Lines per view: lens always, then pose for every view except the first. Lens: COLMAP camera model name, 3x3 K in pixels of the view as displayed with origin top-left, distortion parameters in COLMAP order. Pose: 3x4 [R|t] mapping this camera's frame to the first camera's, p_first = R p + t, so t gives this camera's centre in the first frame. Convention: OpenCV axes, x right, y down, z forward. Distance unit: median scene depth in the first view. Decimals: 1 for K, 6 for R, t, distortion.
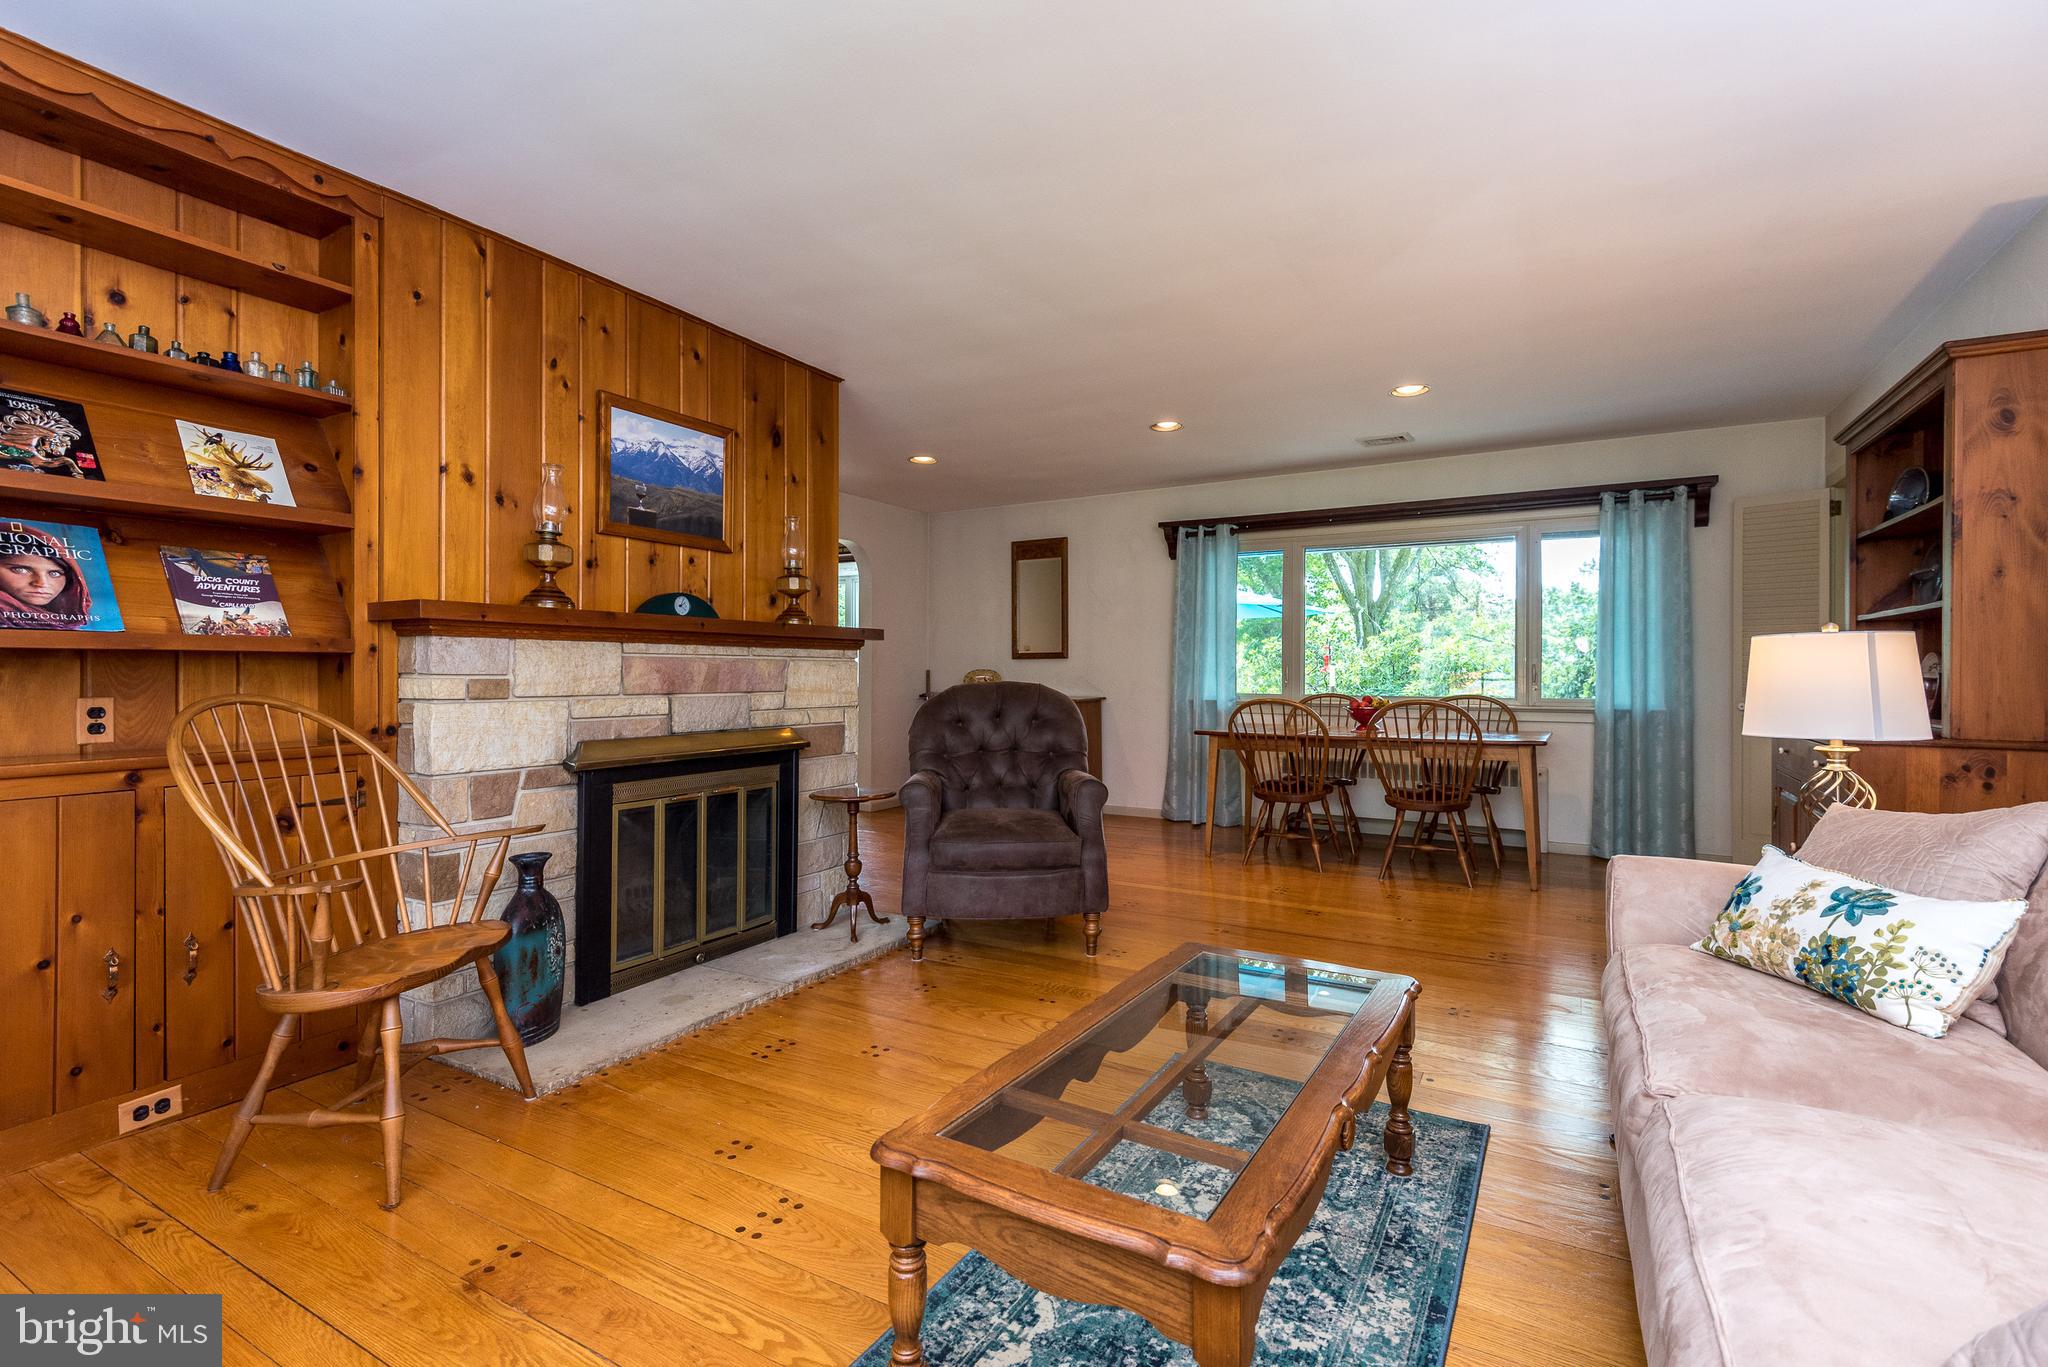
lens RADIAL K [[945.7, 0, 1037.2], [0, 945.7, 671.1], [0, 0, 1]] dist [0.023639, -0.002437]
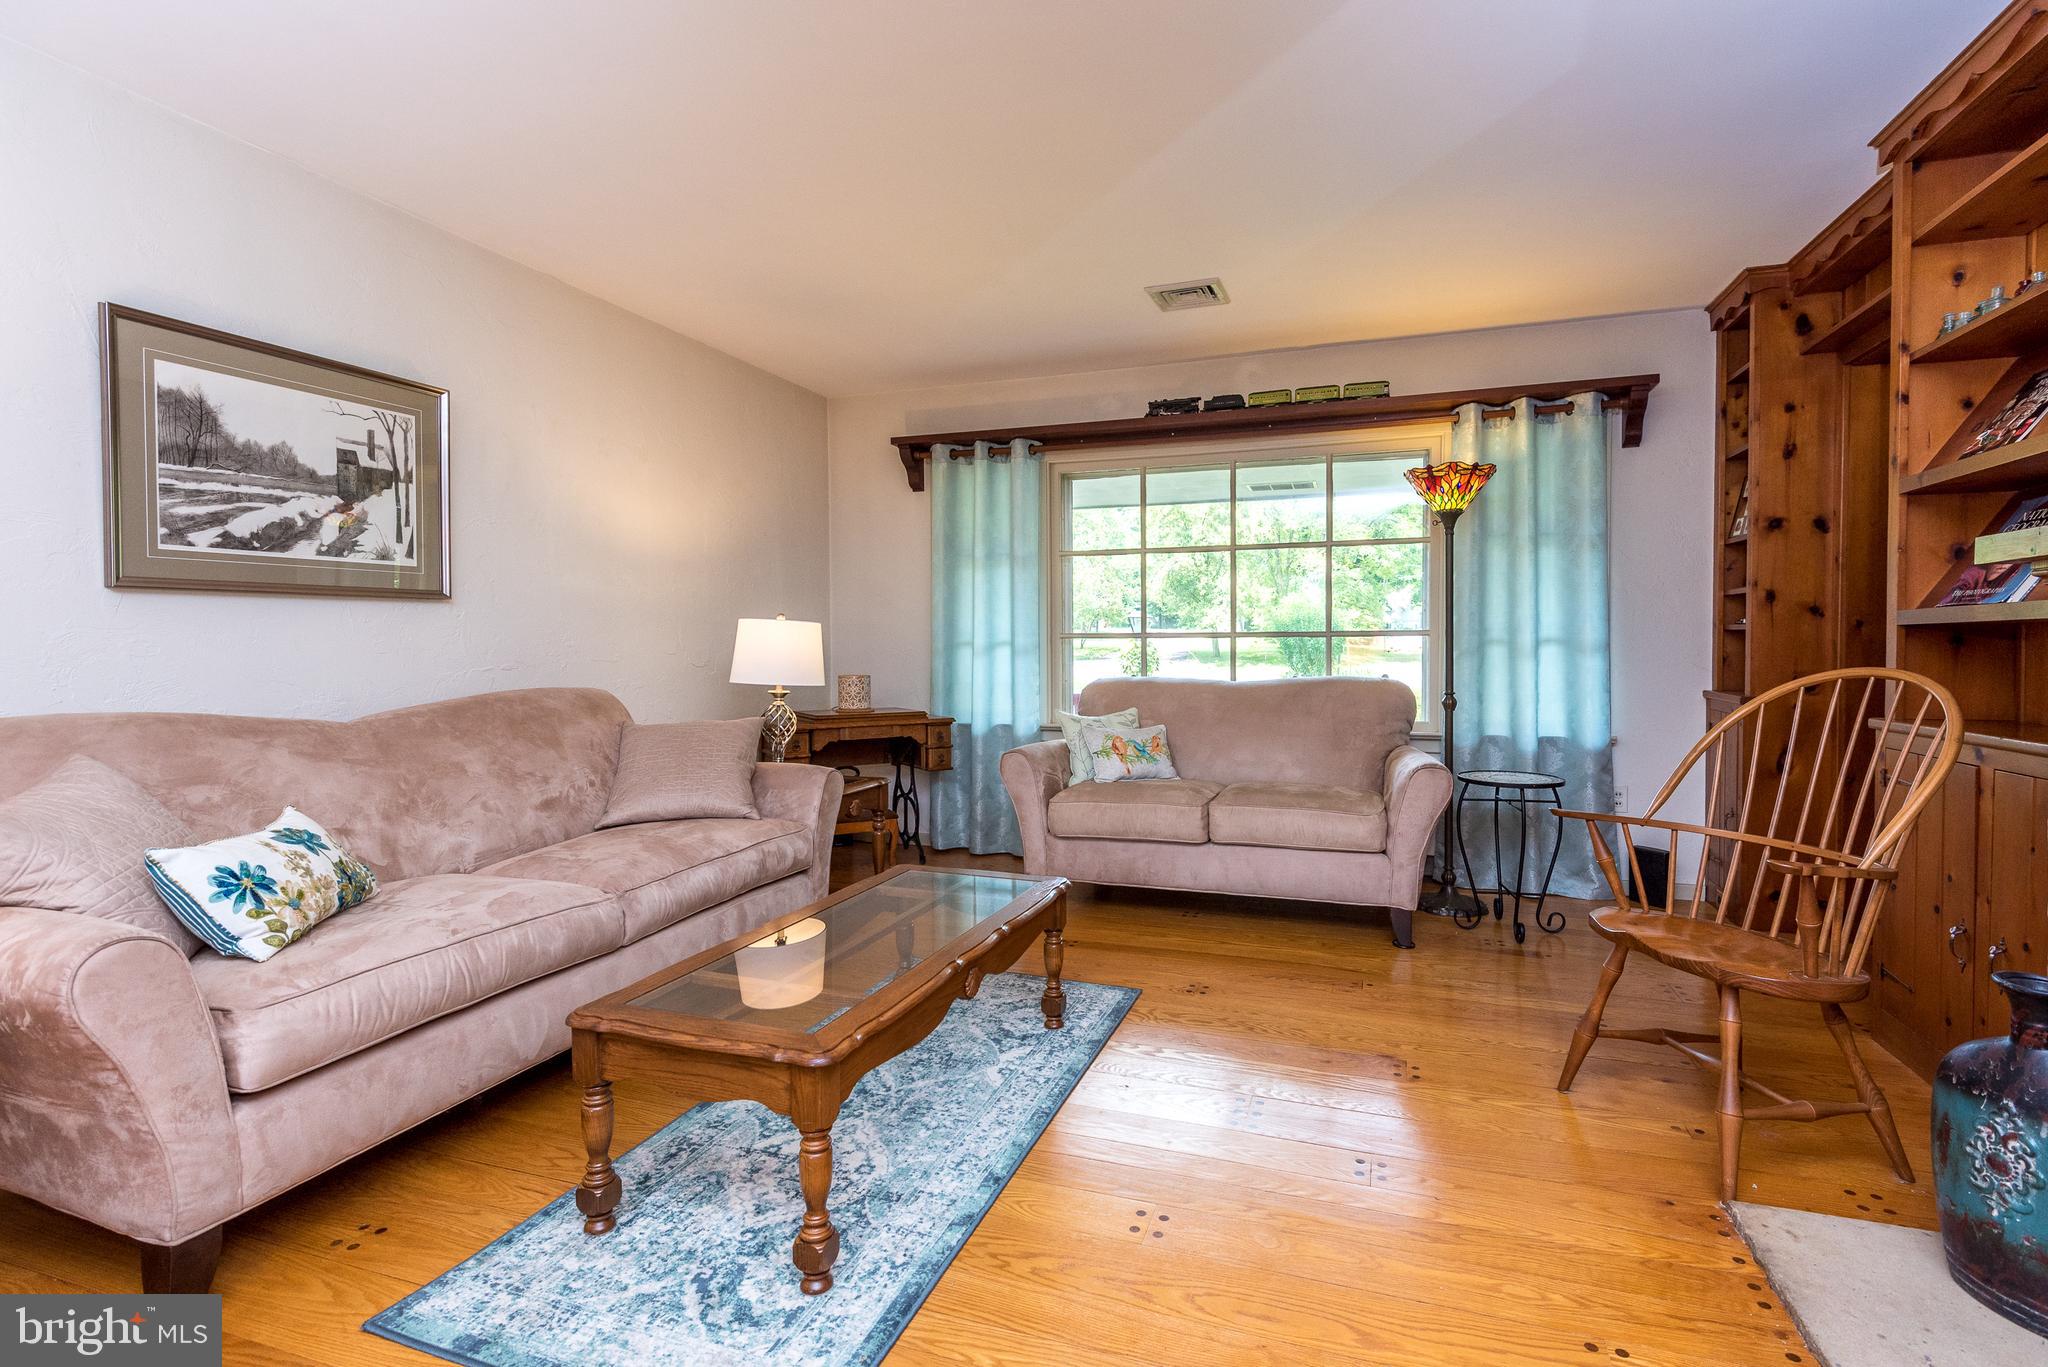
lens RADIAL K [[945.7, 0, 1018.0], [0, 945.7, 668.4], [0, 0, 1]] dist [0.023639, -0.002437]
pose [[-0.981520, 0.002716, -0.191343, 0.125949], [-0.001659, 0.999741, 0.022700, 0.004841], [0.191355, 0.022598, -0.981261, 1.308572]]
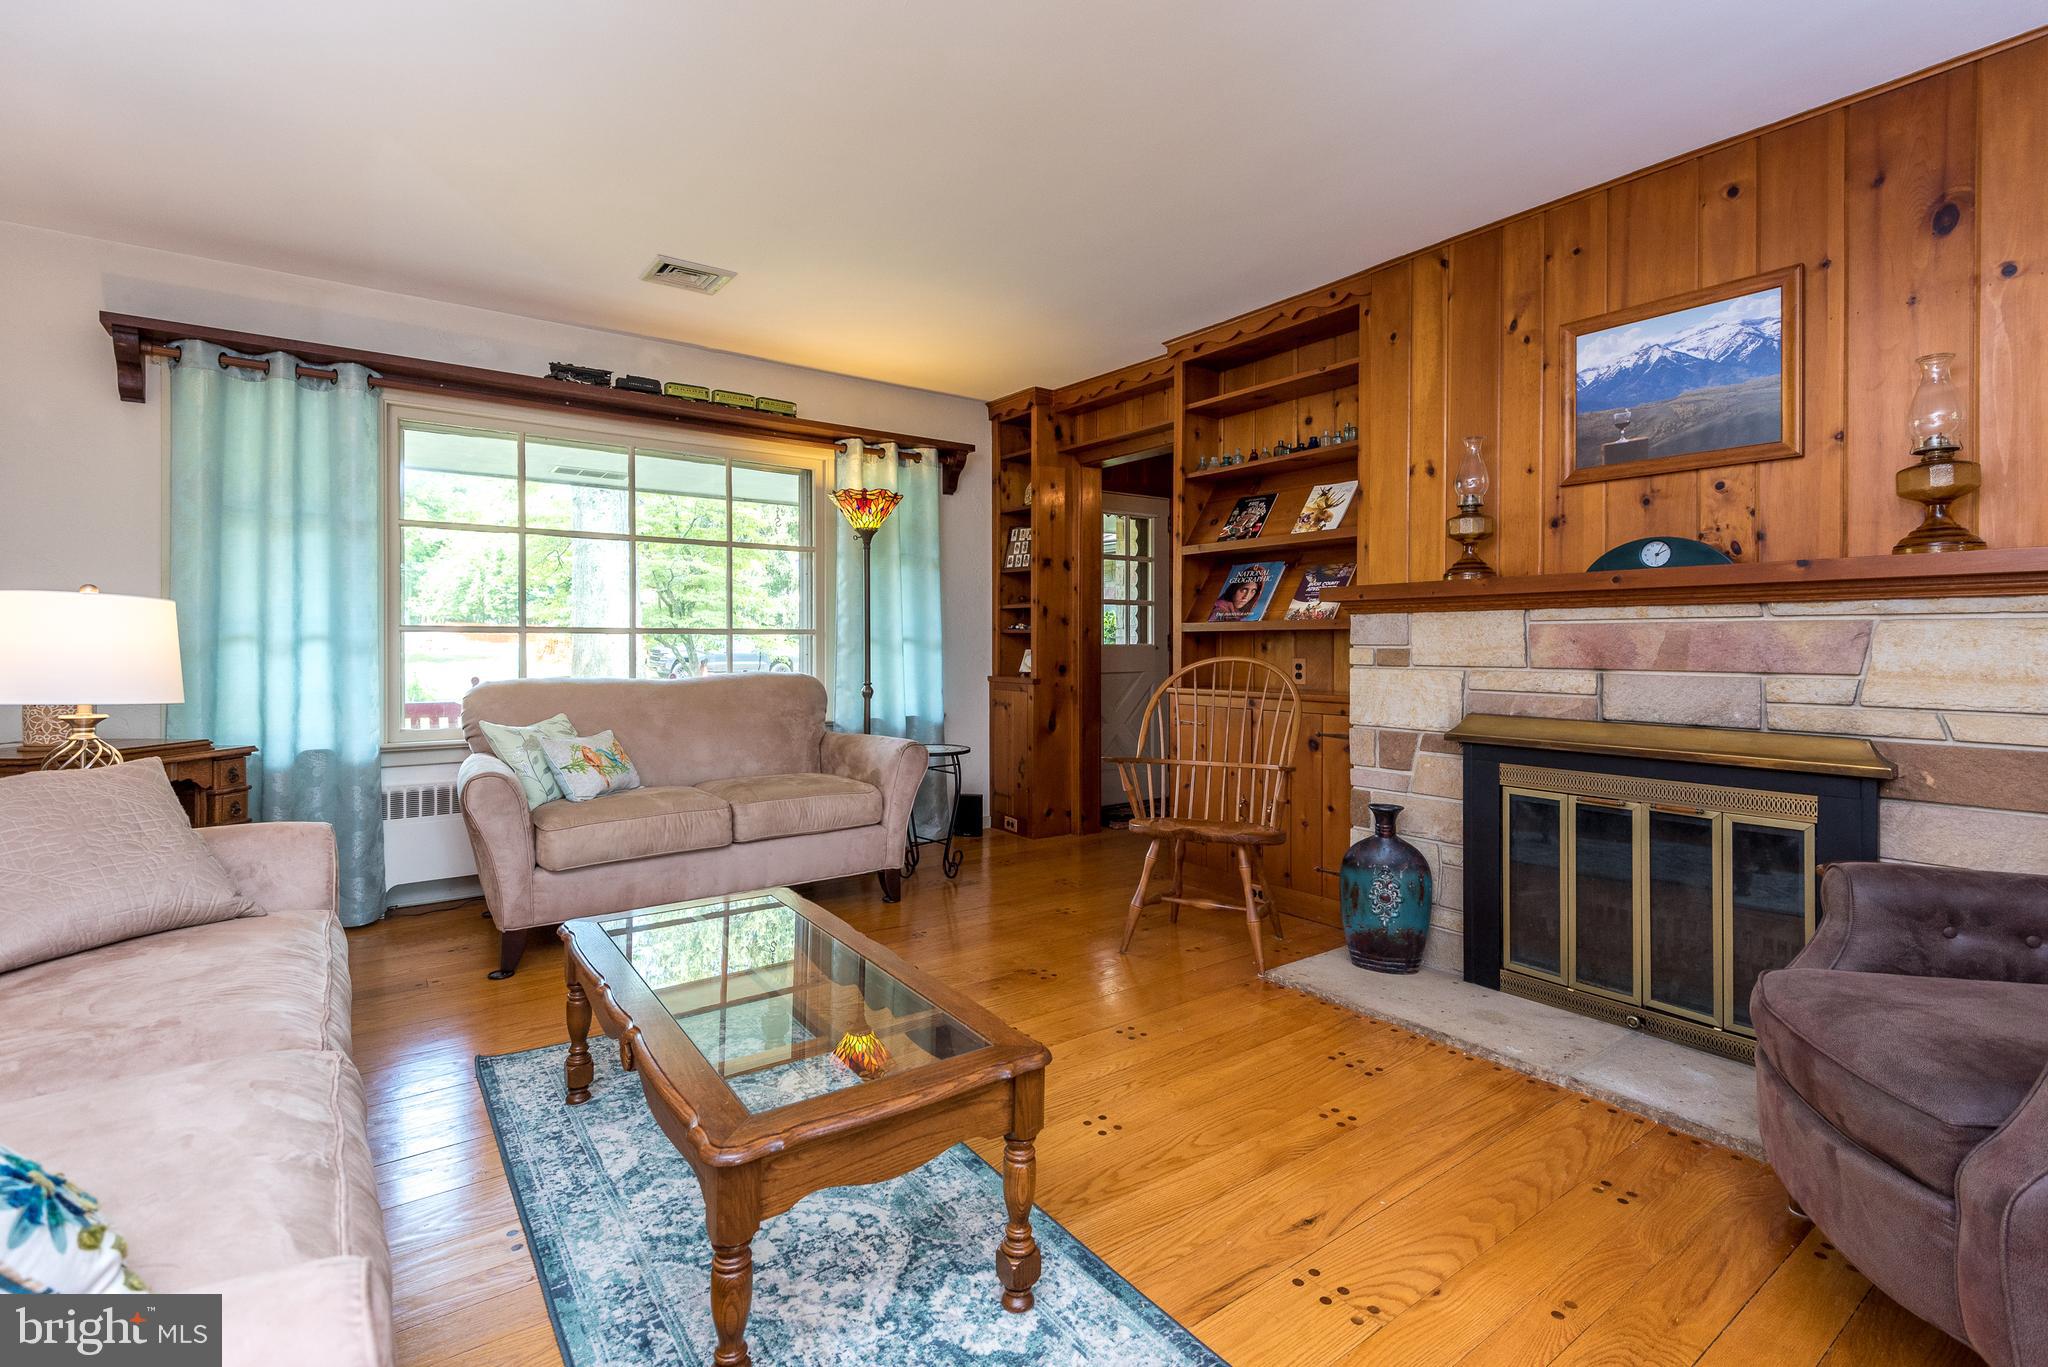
lens RADIAL K [[945.7, 0, 1036.7], [0, 945.7, 648.3], [0, 0, 1]] dist [0.023639, -0.002437]
pose [[-0.407776, -0.000400, -0.913082, 0.600121], [-0.003584, 0.999993, 0.001162, 0.007704], [0.913075, 0.003747, -0.407775, 0.991684]]
